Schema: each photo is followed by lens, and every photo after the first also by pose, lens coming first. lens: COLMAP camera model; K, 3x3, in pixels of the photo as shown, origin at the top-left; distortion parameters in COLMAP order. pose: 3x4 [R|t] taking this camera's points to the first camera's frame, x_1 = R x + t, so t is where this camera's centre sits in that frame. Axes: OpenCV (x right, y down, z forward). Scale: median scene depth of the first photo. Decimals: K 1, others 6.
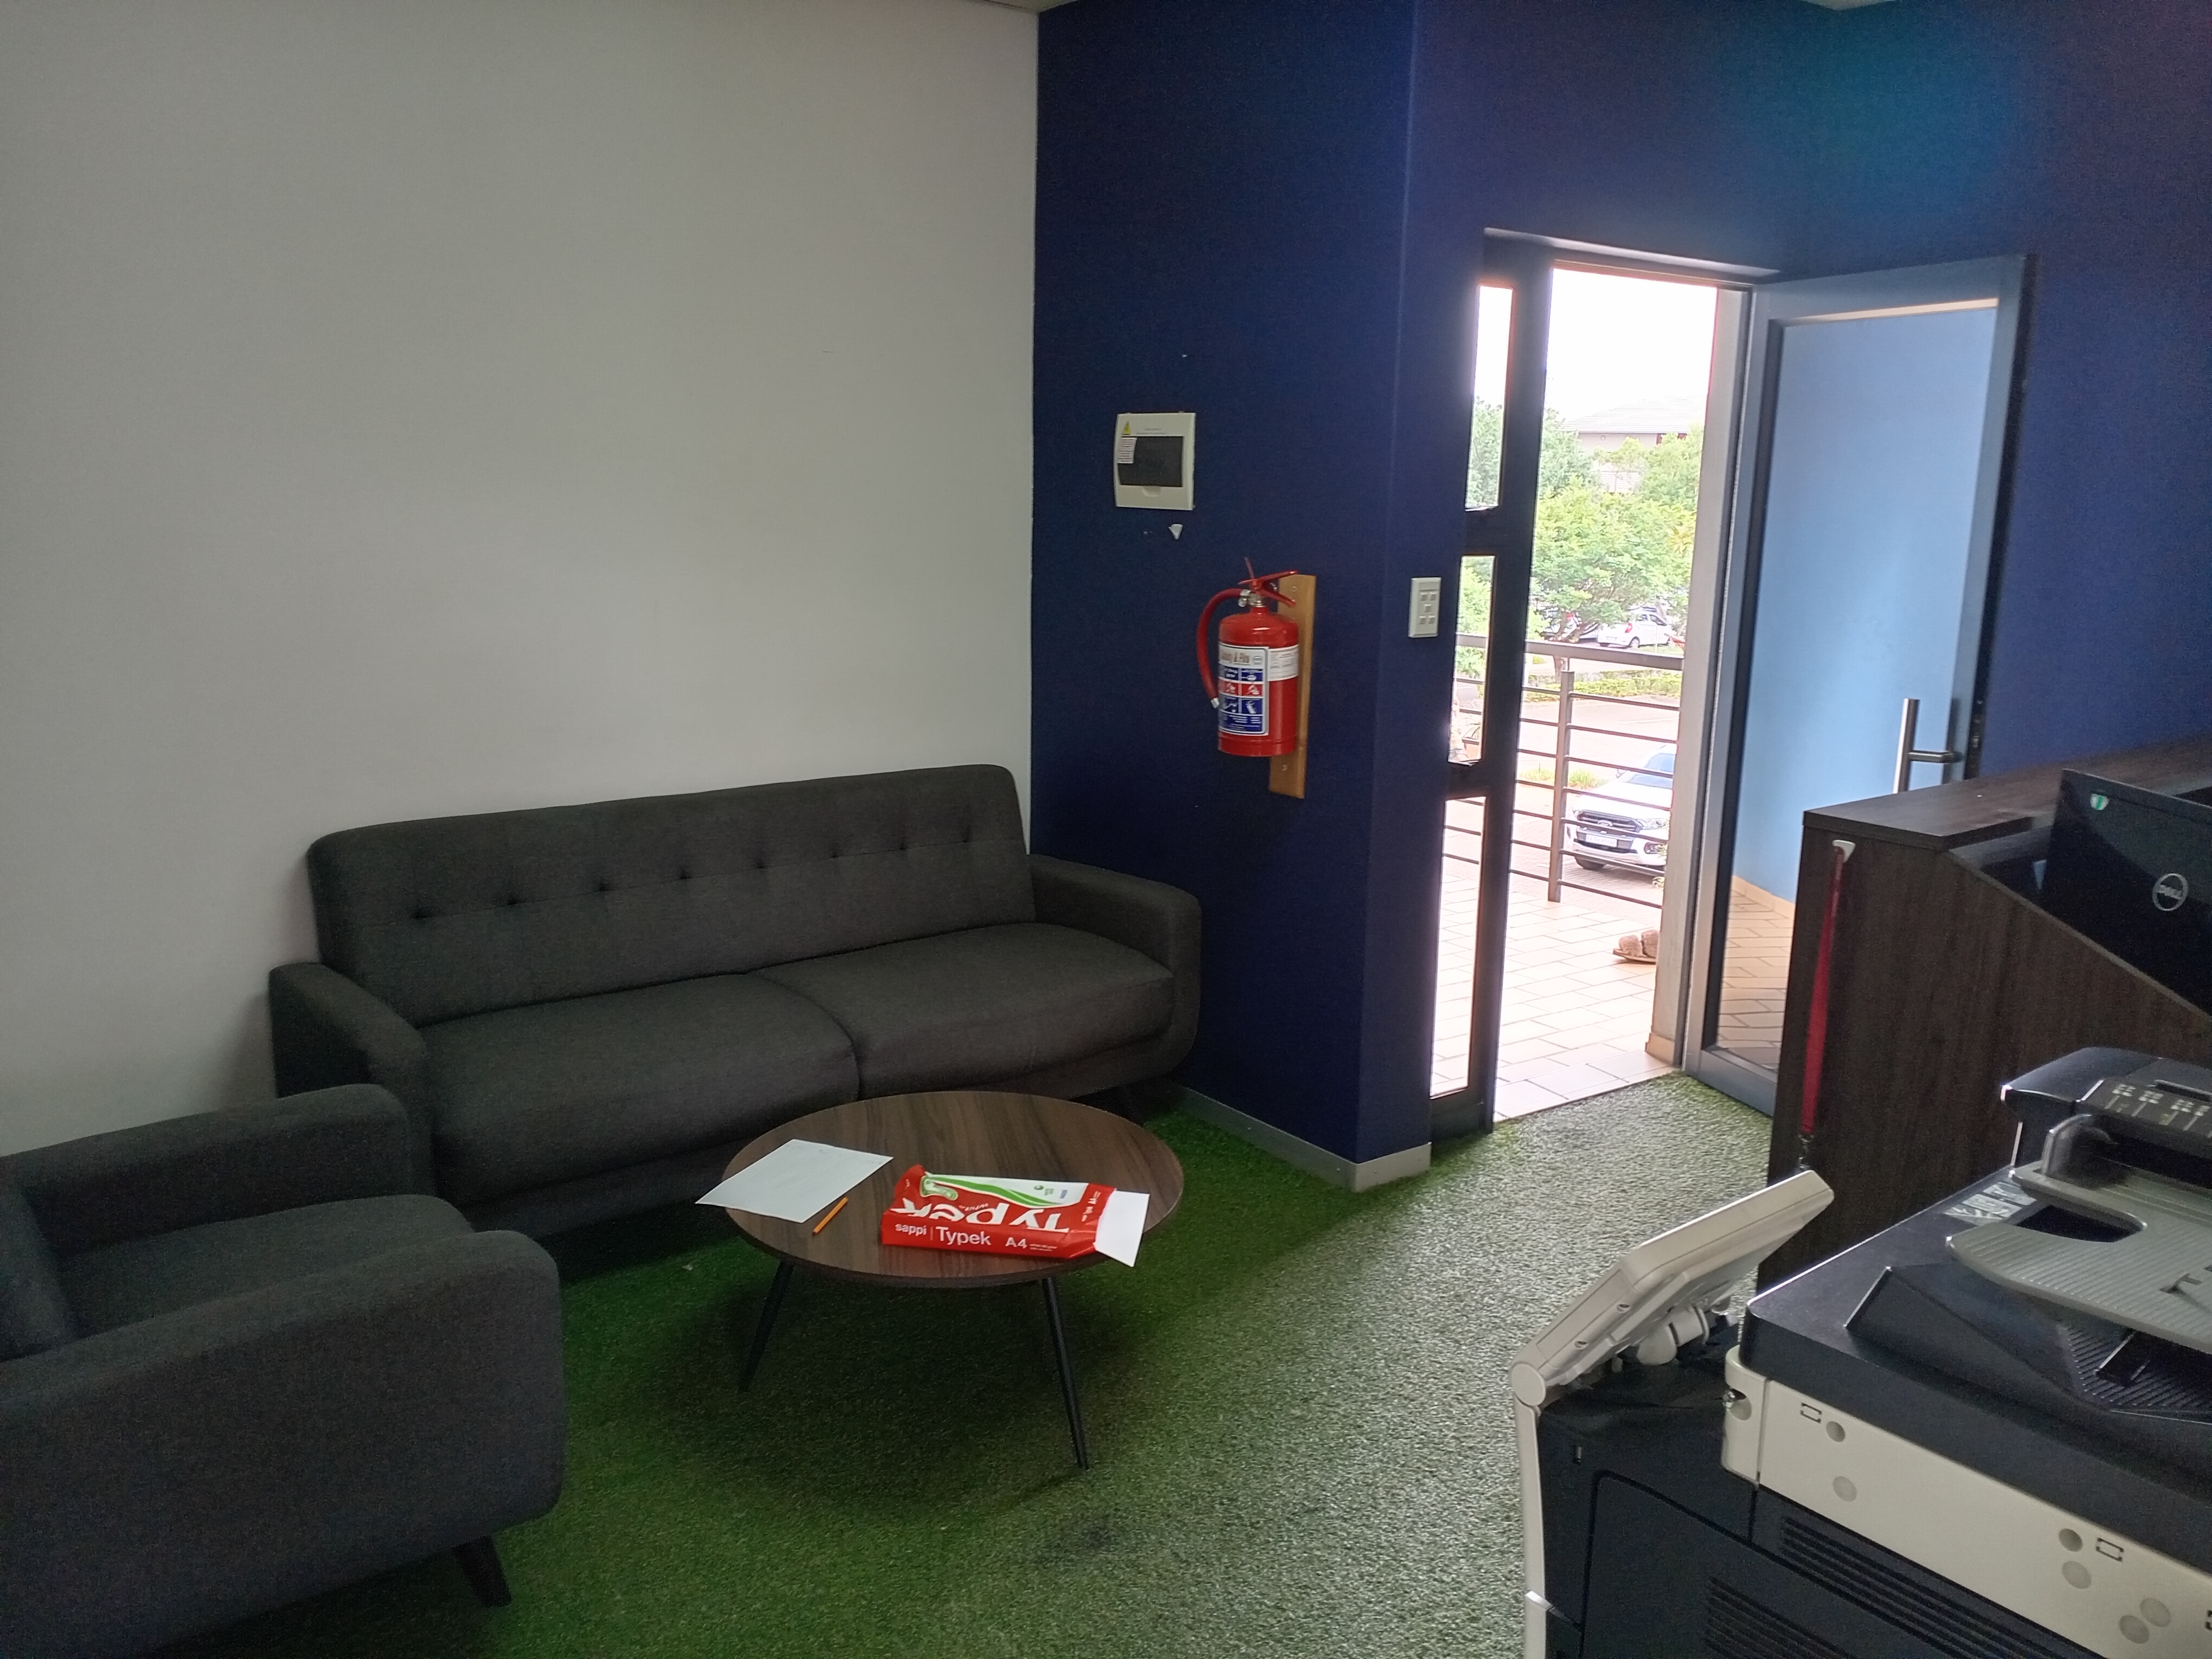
lens RADIAL K [[1764.9, 0, 1104.1], [0, 1764.9, 822.7], [0, 0, 1]] dist [0.059875, -0.112000]
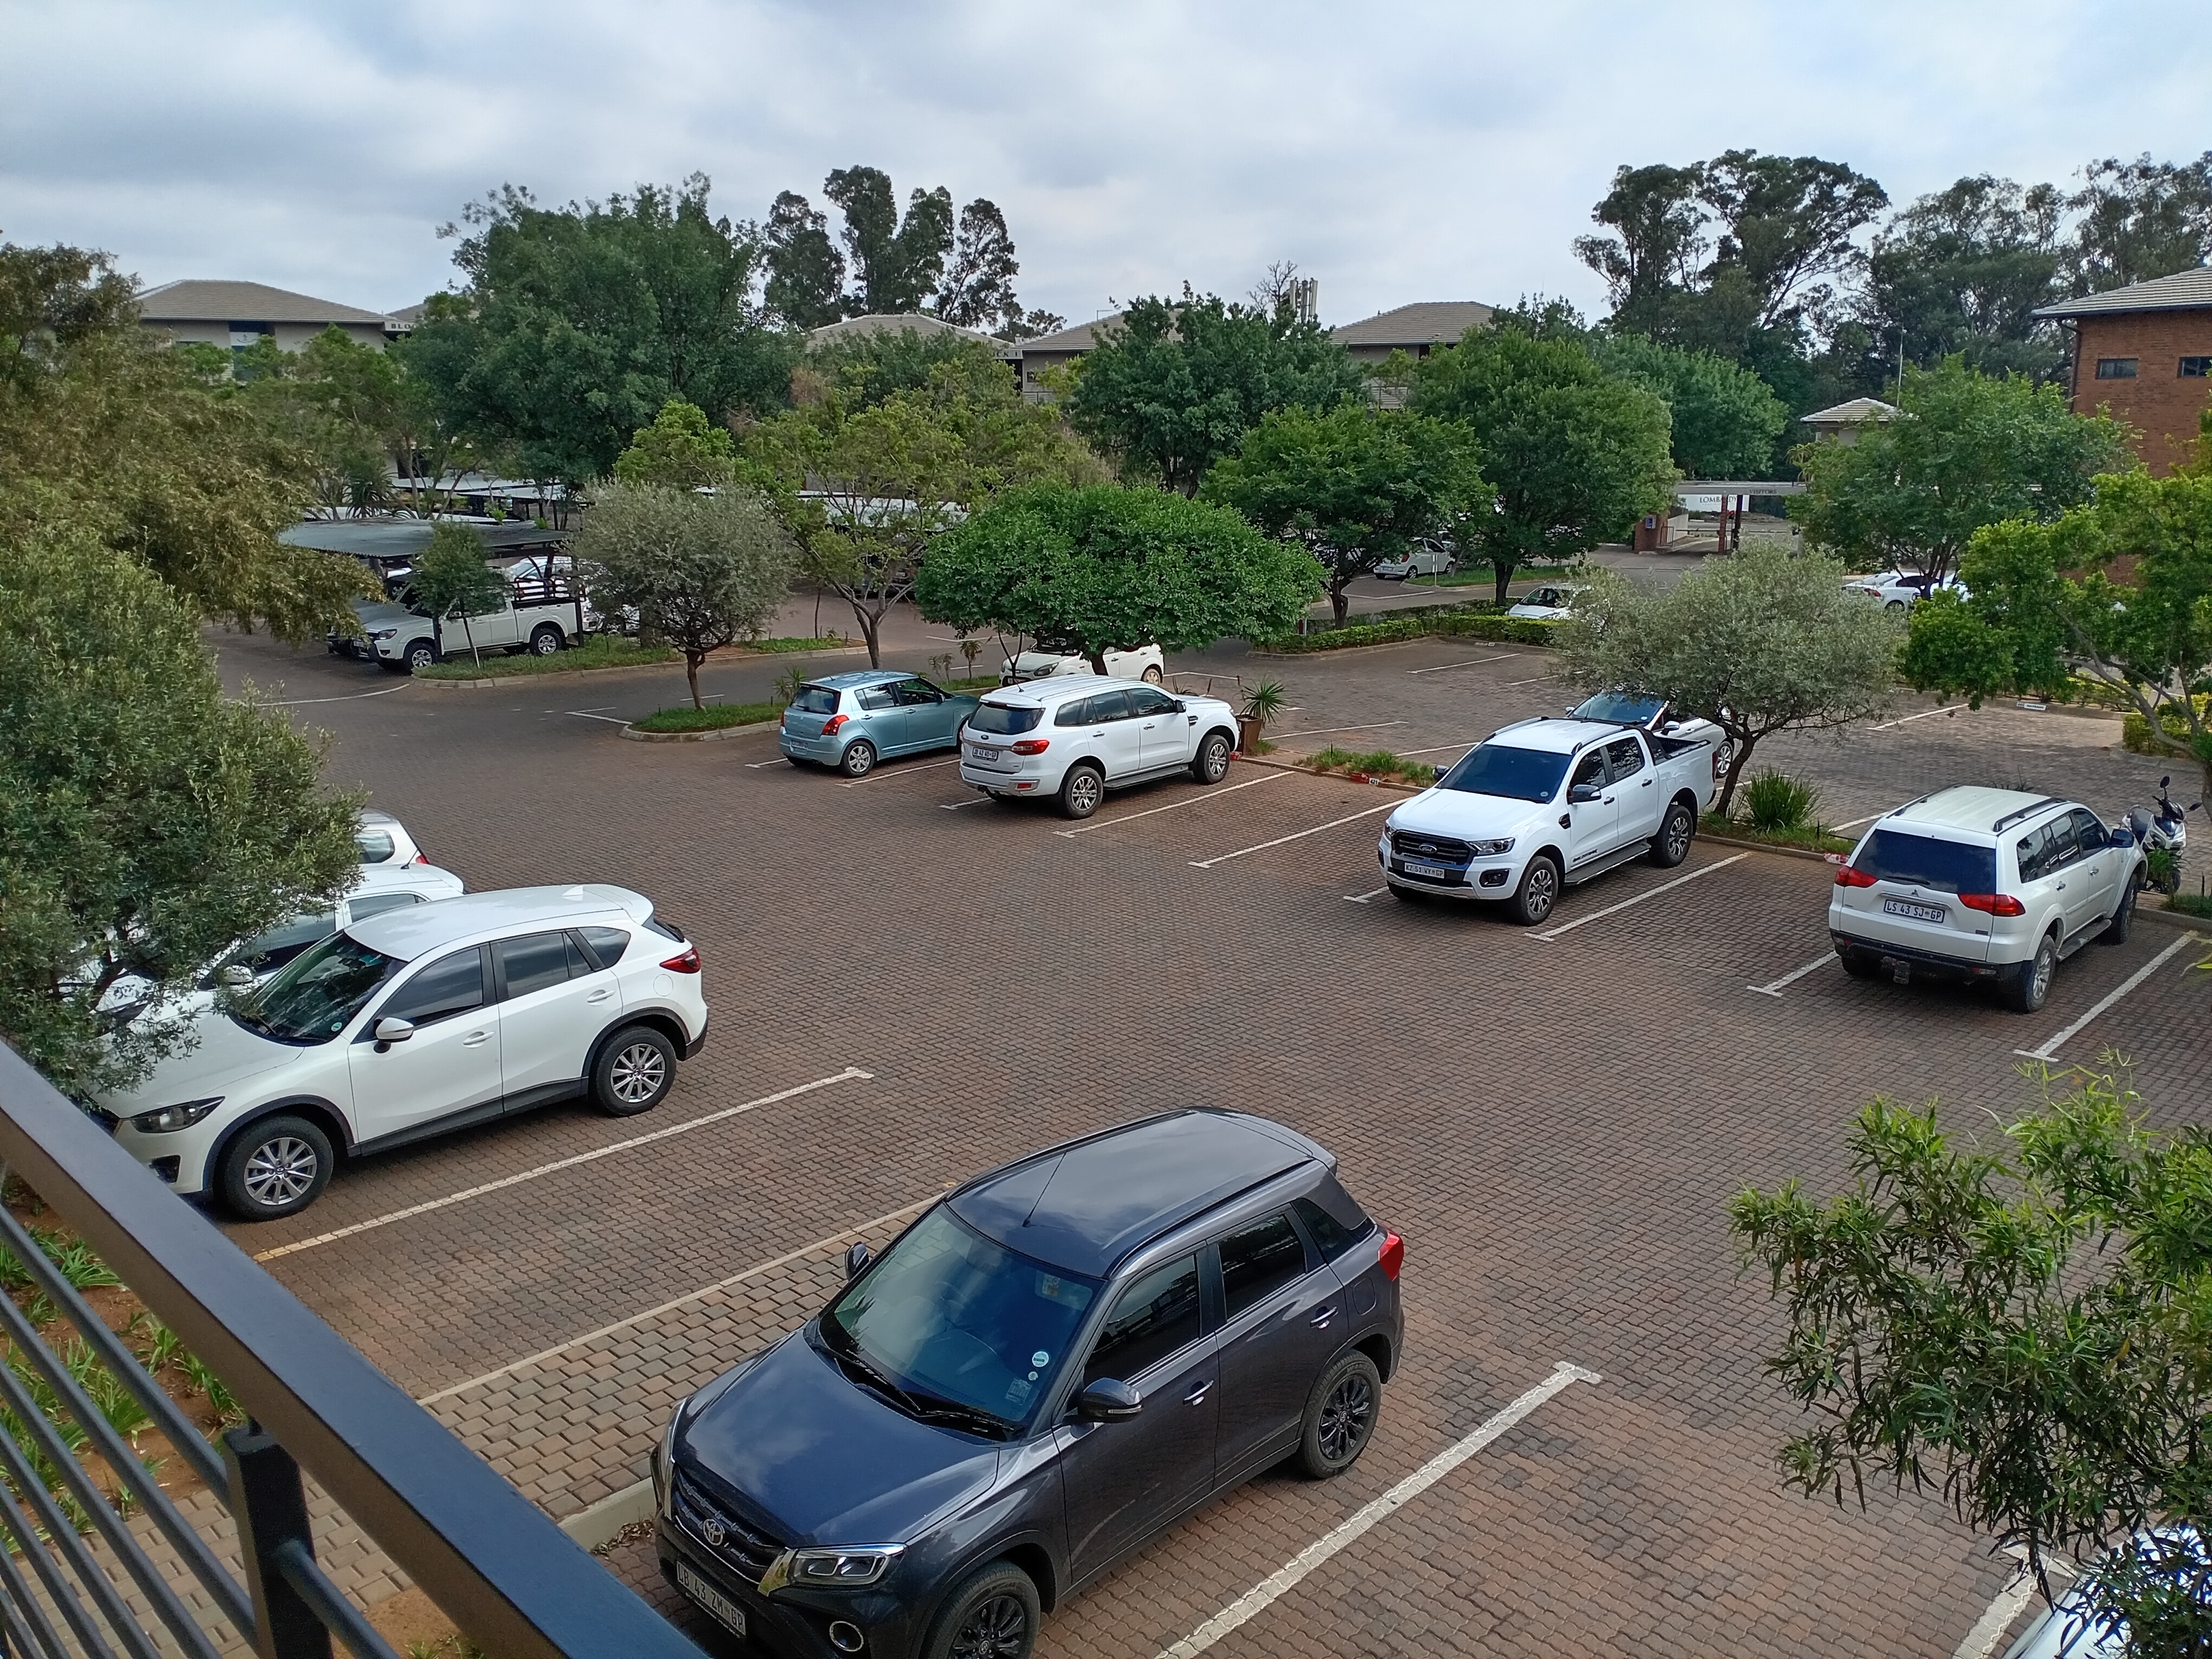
lens RADIAL K [[1764.9, 0, 1098.5], [0, 1764.9, 833.4], [0, 0, 1]] dist [0.059875, -0.112000]
pose [[0.991366, -0.058405, 0.117399, 0.391994], [0.053171, 0.997468, 0.047232, -0.360366], [-0.119861, -0.040582, 0.991961, 1.937899]]
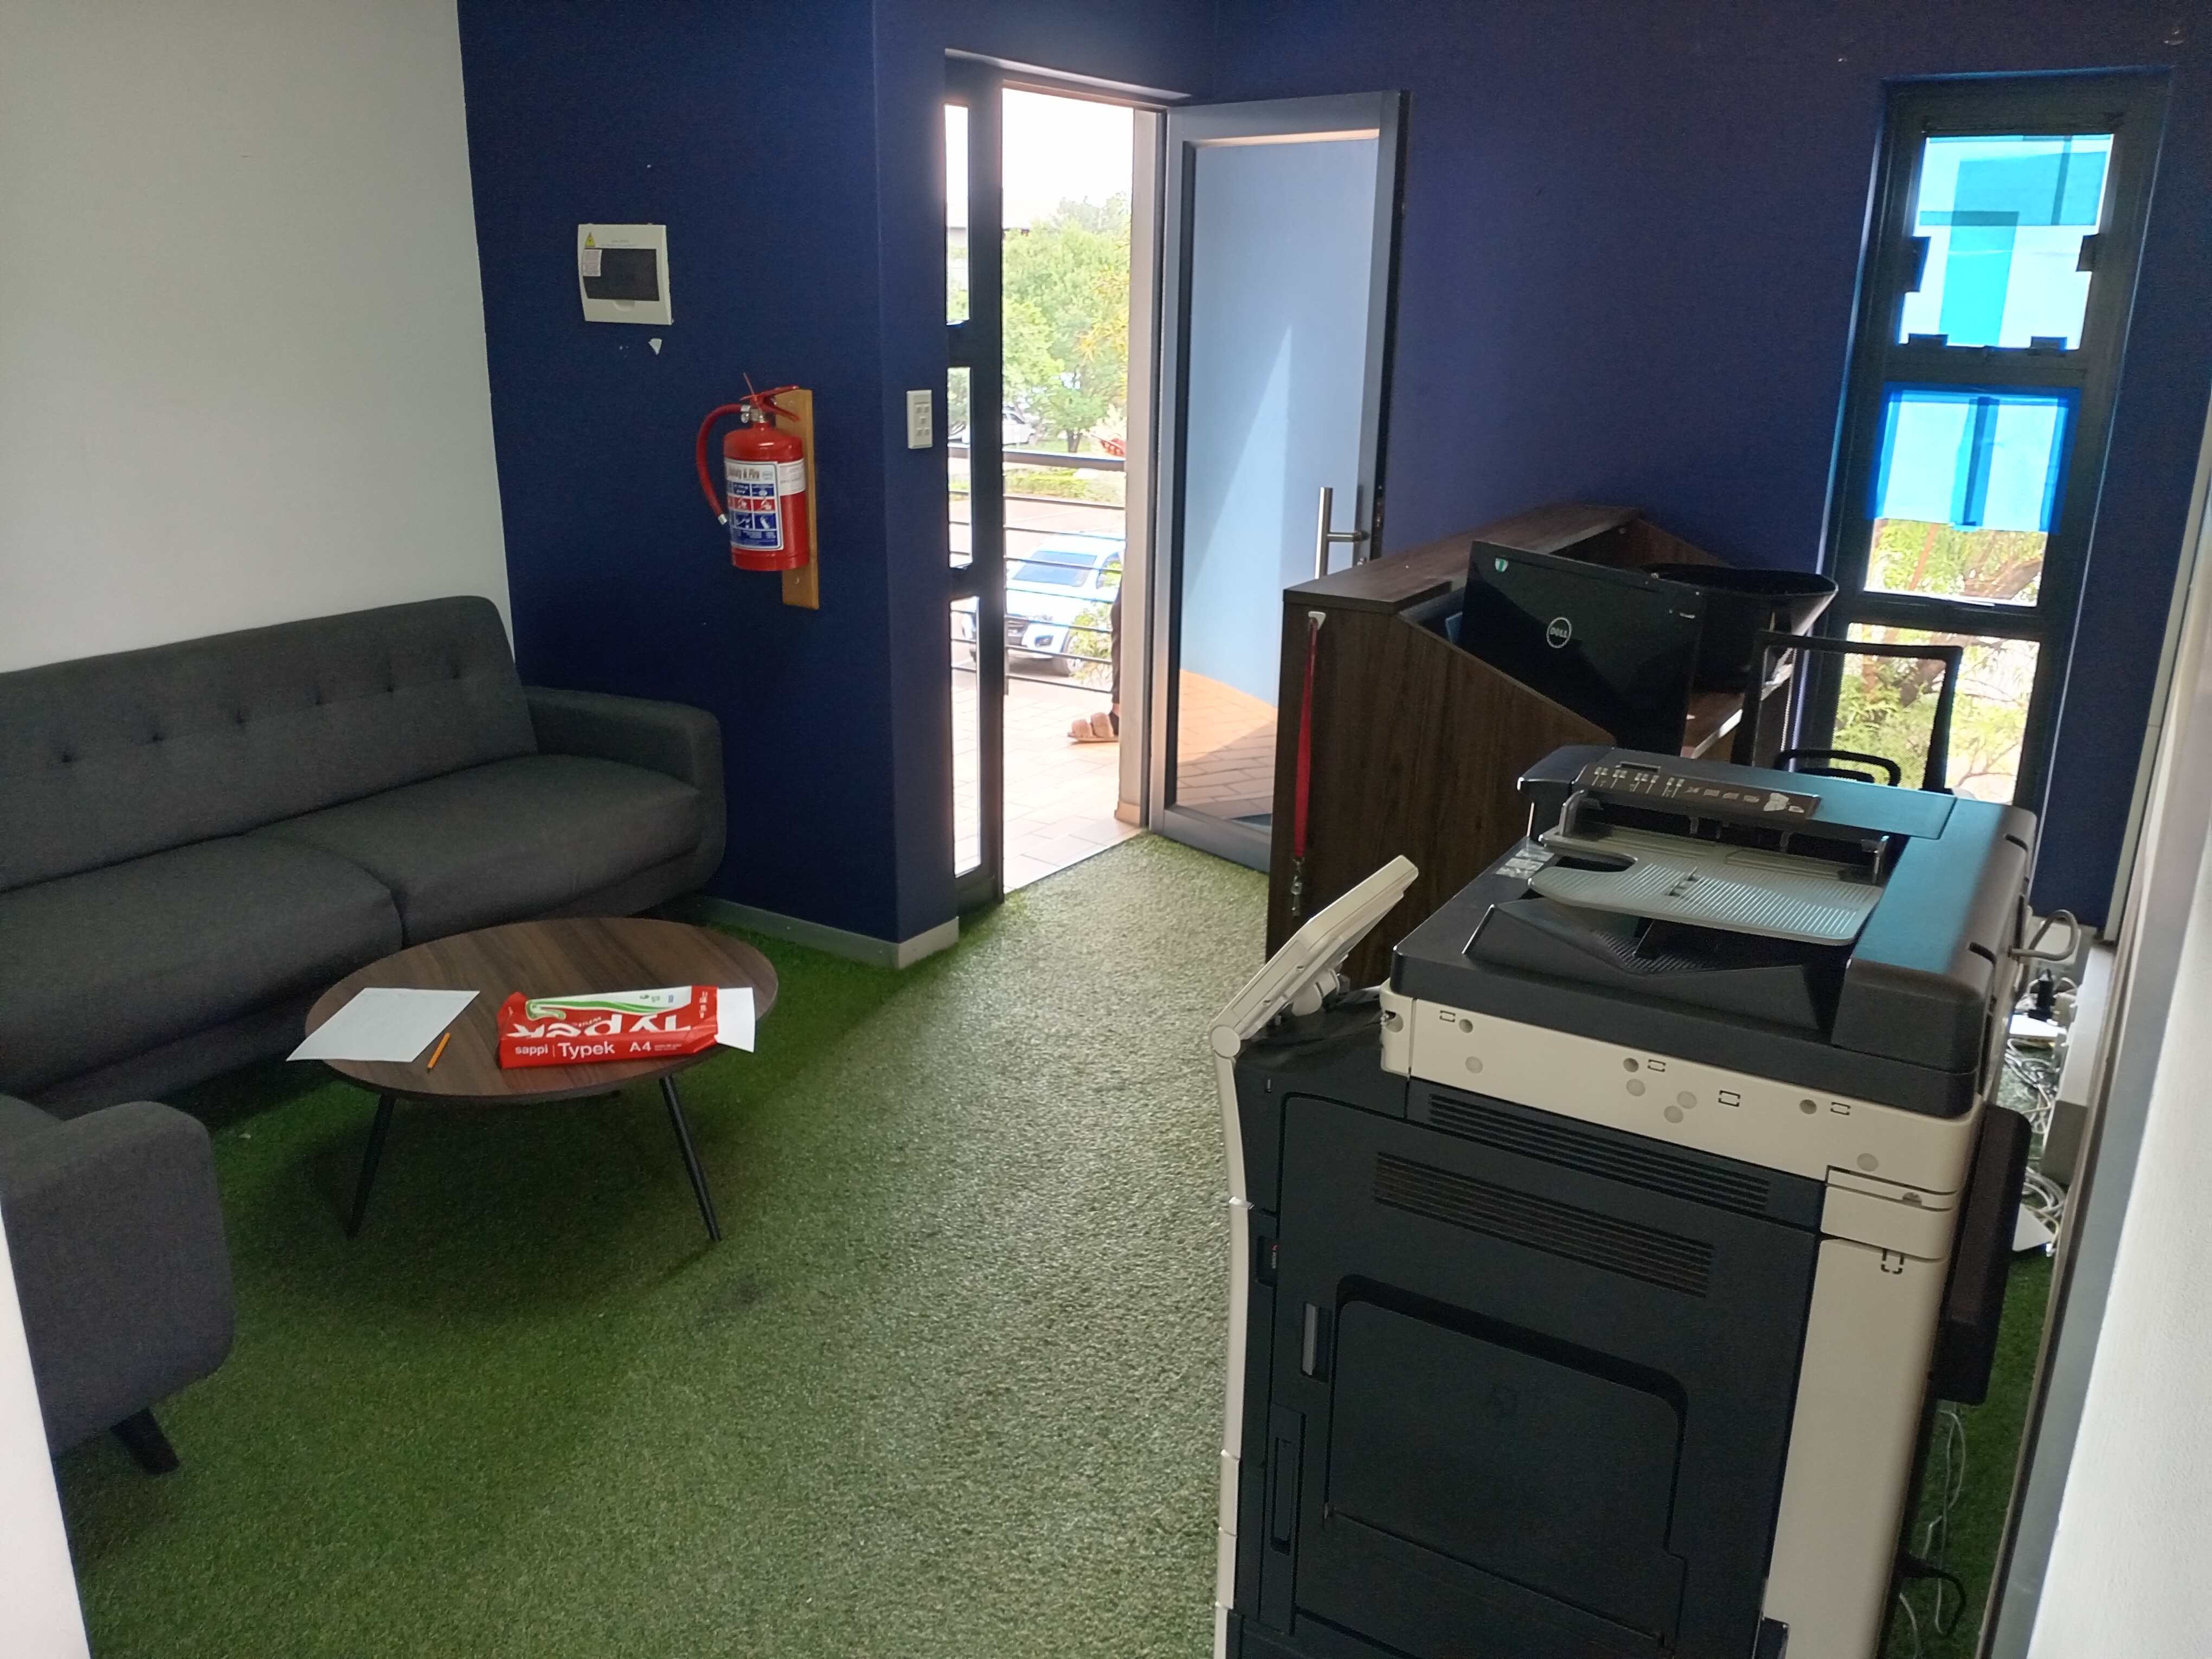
lens RADIAL K [[1764.9, 0, 1140.4], [0, 1764.9, 843.2], [0, 0, 1]] dist [0.059875, -0.112000]
pose [[0.931284, -0.113843, 0.346048, -0.094034], [0.072316, 0.988784, 0.130676, 0.000313], [-0.357043, -0.096672, 0.929072, -0.059727]]
